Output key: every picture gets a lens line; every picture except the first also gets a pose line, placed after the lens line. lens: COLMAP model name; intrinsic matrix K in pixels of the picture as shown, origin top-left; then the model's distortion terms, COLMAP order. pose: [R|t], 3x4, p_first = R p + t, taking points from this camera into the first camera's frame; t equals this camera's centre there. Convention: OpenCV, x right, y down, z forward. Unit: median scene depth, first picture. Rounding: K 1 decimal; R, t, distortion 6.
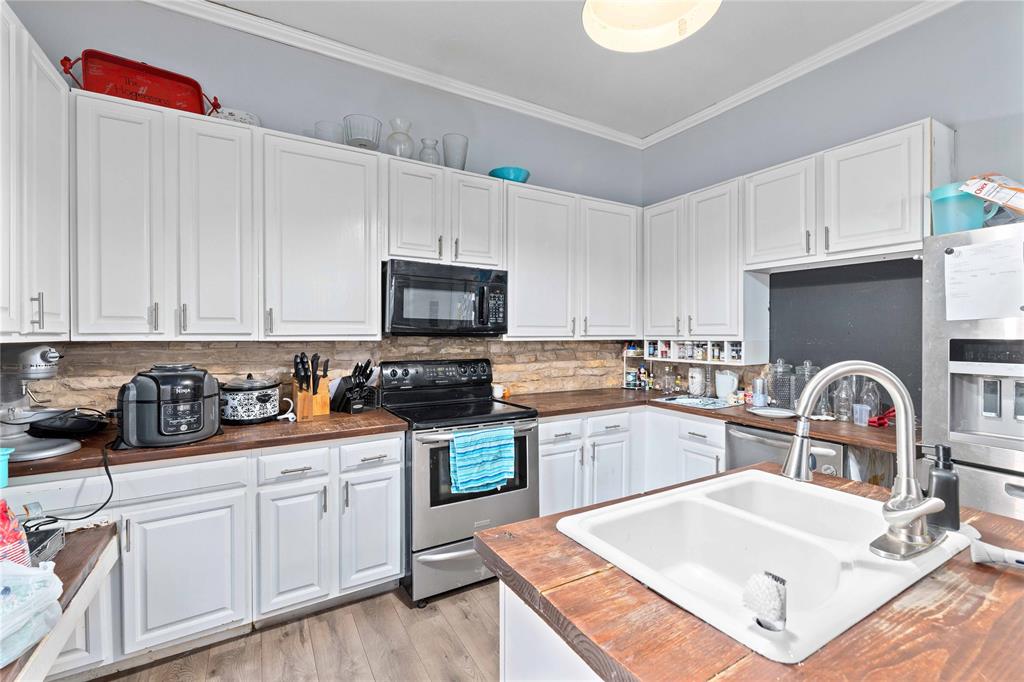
lens RADIAL K [[449.6, 0, 512.7], [0, 449.6, 337.7], [0, 0, 1]] dist [-0.001352, -0.000942]
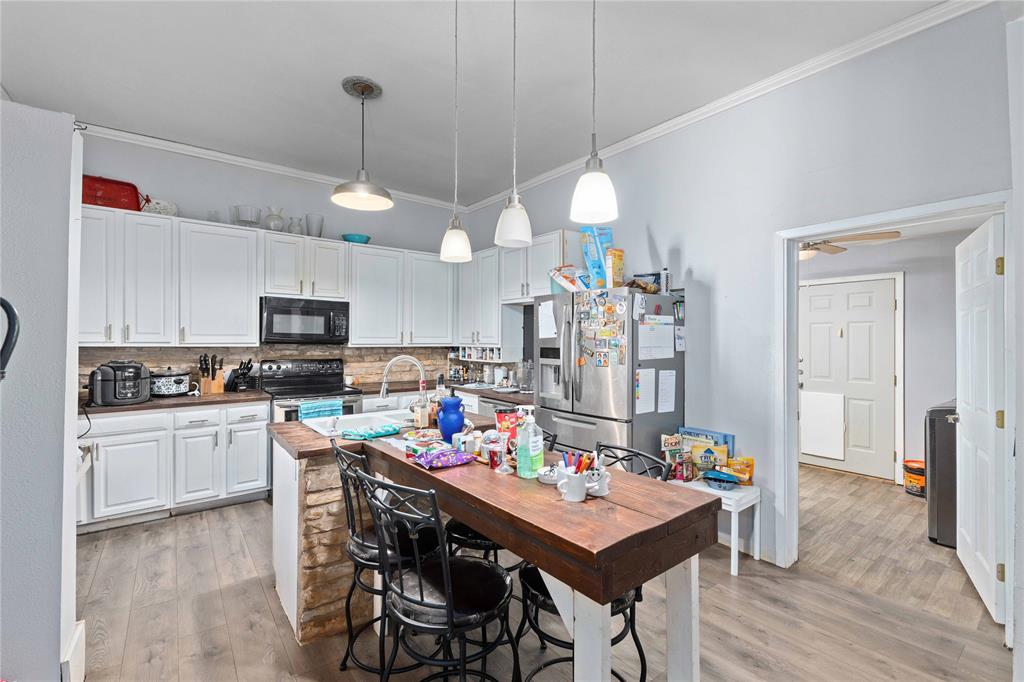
lens RADIAL K [[449.6, 0, 514.3], [0, 449.6, 341.9], [0, 0, 1]] dist [-0.001352, -0.000942]
pose [[0.991697, 0.005522, 0.128478, 0.410294], [-0.005346, 0.999984, -0.001716, -0.012374], [-0.128485, 0.001015, 0.991711, -0.714483]]
